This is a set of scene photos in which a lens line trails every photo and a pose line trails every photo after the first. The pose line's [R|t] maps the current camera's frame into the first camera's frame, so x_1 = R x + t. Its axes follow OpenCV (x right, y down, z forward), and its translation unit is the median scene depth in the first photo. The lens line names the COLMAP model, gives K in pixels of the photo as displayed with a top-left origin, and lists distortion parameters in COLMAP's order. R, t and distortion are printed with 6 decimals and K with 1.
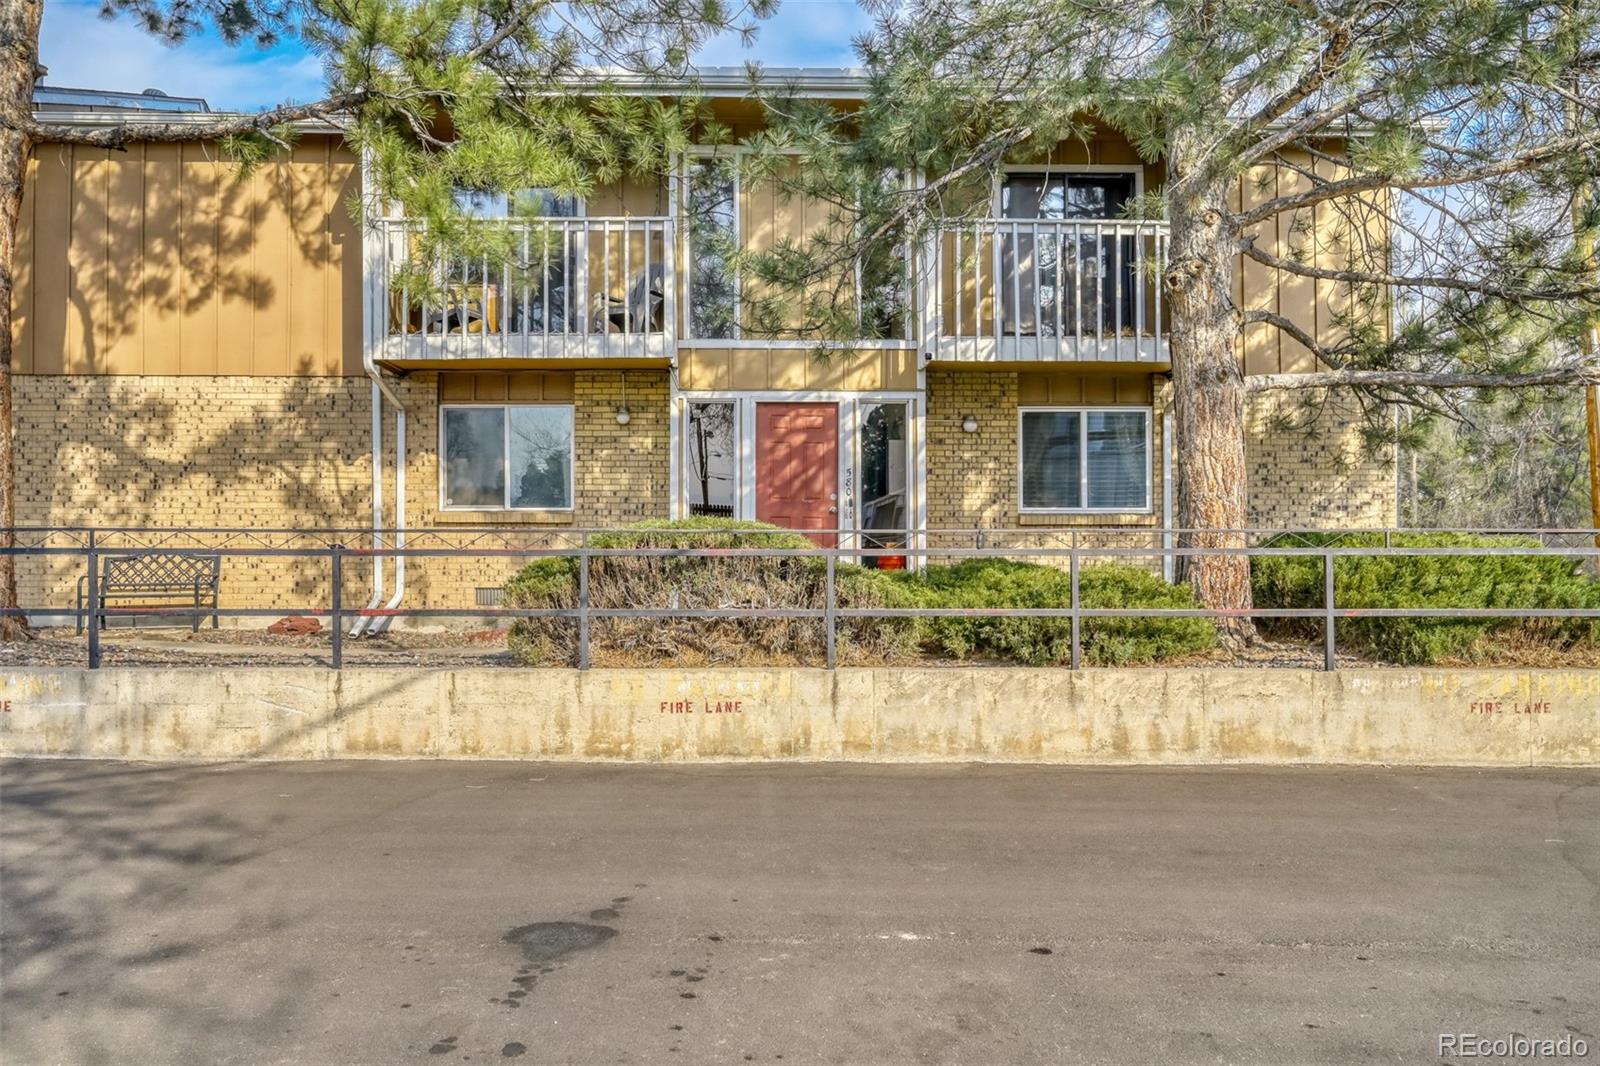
lens RADIAL K [[1219.2, 0, 807.1], [0, 1219.2, 542.3], [0, 0, 1]] dist [-0.004907, 0.015684]
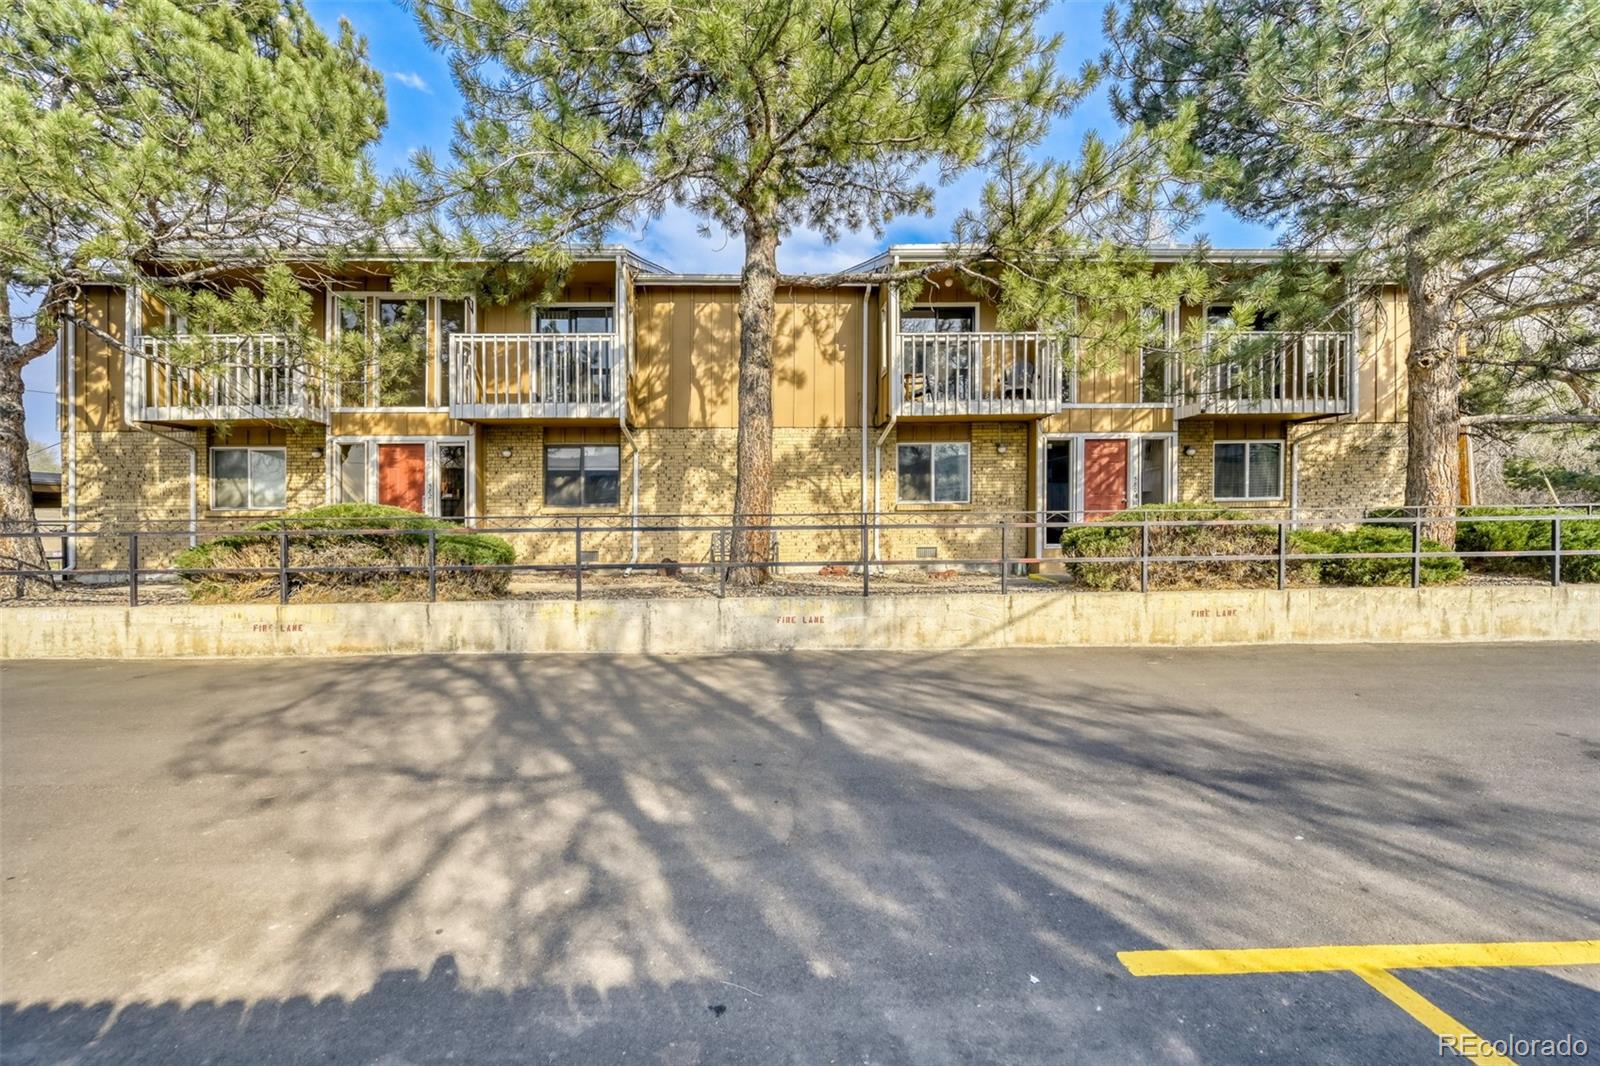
lens RADIAL K [[642.4, 0, 788.1], [0, 642.4, 541.4], [0, 0, 1]] dist [-0.001866, 0.000784]
pose [[0.999752, -0.014373, 0.016988, -0.483221], [0.013933, 0.999573, 0.025702, 0.002115], [-0.017350, -0.025459, 0.999525, 0.079632]]
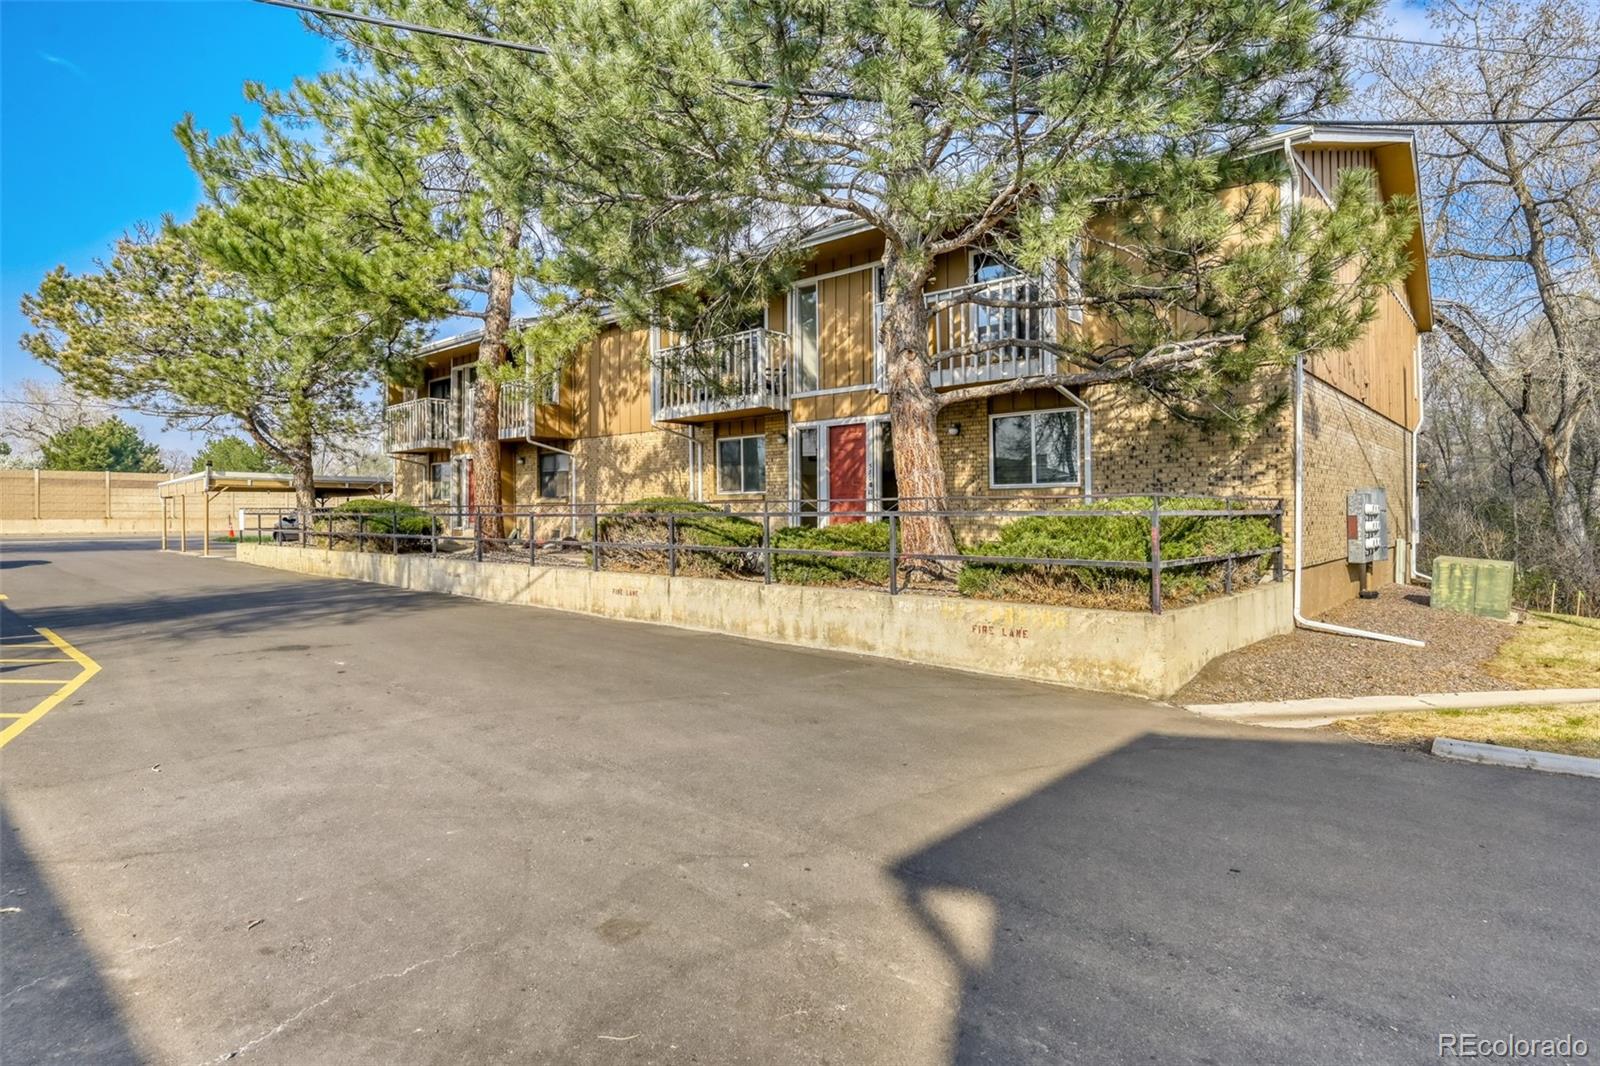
lens RADIAL K [[871.9, 0, 820.2], [0, 871.9, 513.6], [0, 0, 1]] dist [0.000532, -0.000007]
pose [[0.724703, -0.002291, -0.689057, 0.772426], [0.004617, 0.999988, 0.001532, 0.003416], [0.689045, -0.004292, 0.724705, 0.125358]]
